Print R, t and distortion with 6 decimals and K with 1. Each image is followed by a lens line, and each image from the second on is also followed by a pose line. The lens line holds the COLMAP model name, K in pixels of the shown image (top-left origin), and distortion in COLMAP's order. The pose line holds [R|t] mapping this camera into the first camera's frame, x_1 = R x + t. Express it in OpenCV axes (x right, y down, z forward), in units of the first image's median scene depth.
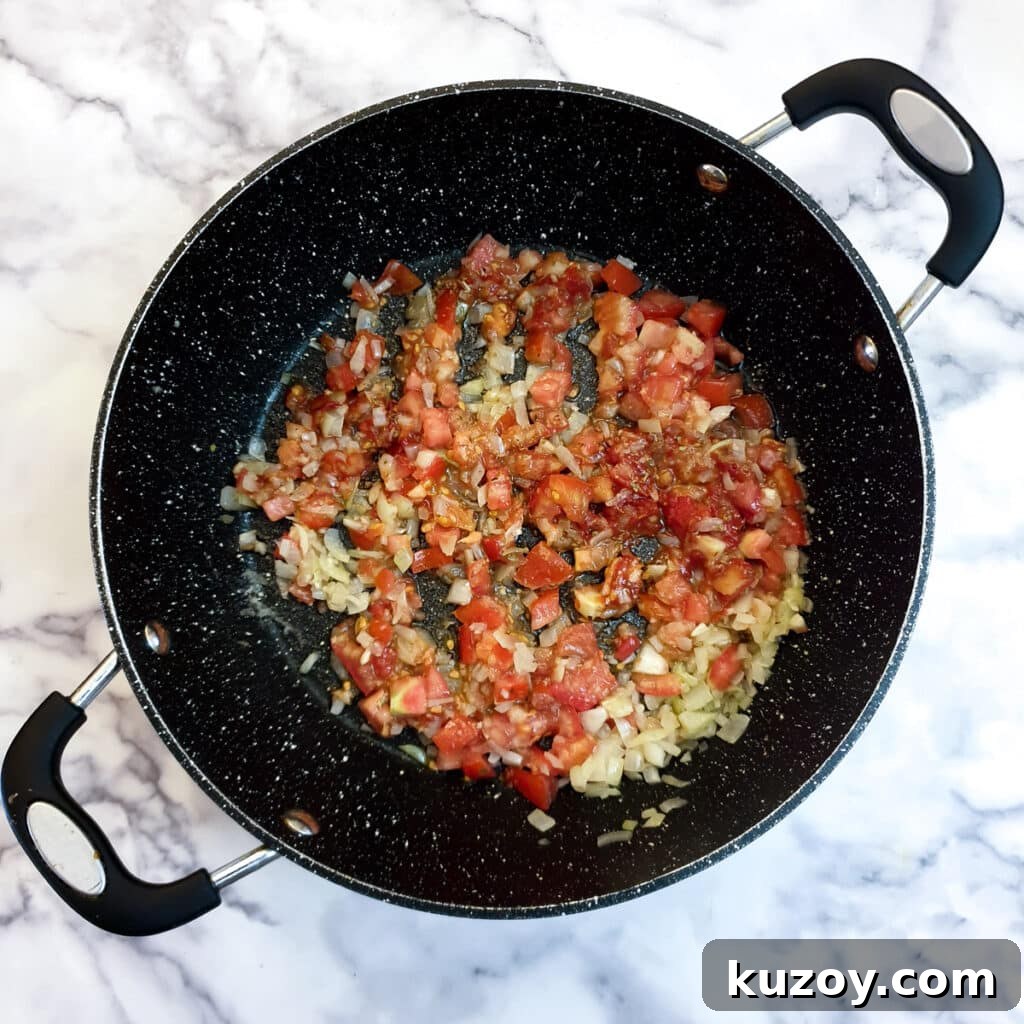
lens RADIAL K [[789.6, 0, 525.9], [0, 789.6, 523.3], [0, 0, 1]] dist [-0.029848, 0.008369]
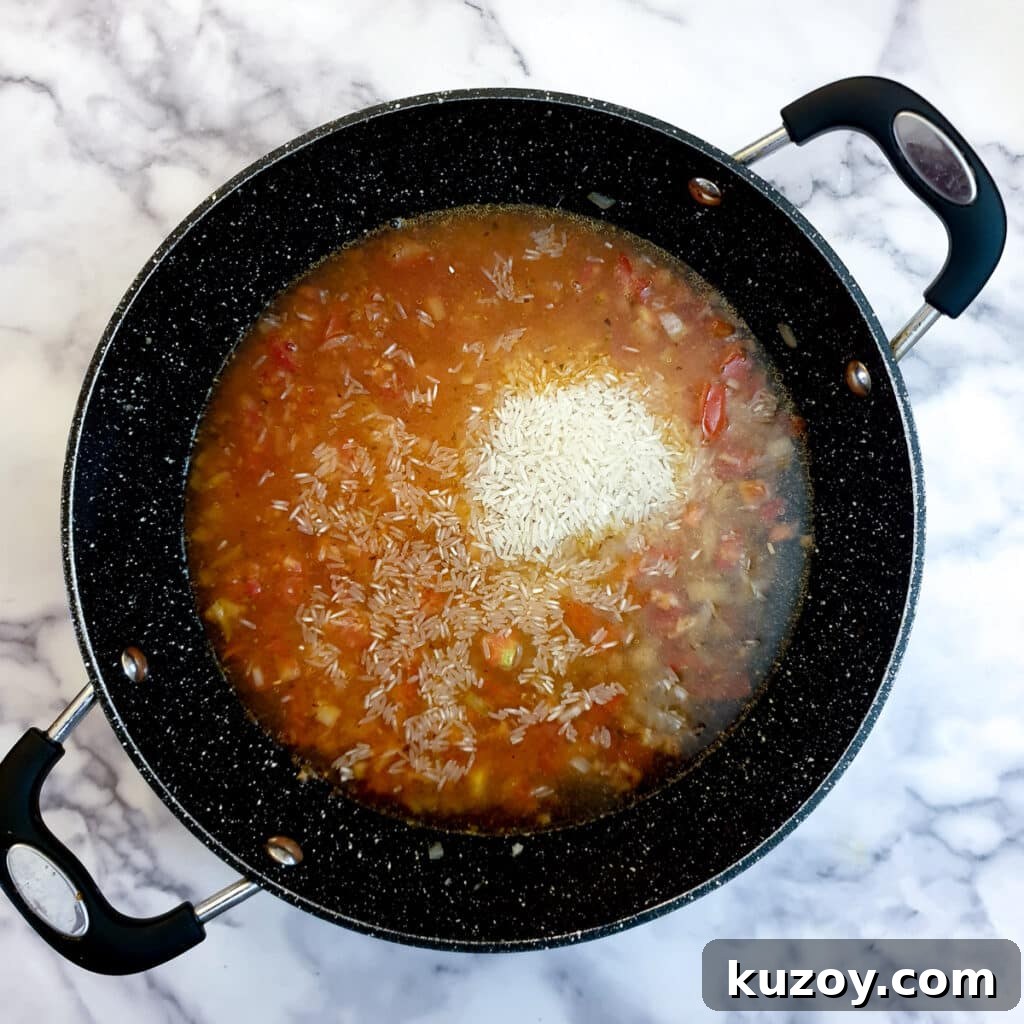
lens RADIAL K [[789.6, 0, 507.9], [0, 789.6, 460.7], [0, 0, 1]] dist [-0.029848, 0.008369]
pose [[0.999824, 0.004213, 0.018301, -0.021729], [-0.005206, 0.998498, 0.054549, -0.170992], [-0.018044, -0.054634, 0.998343, 0.026567]]
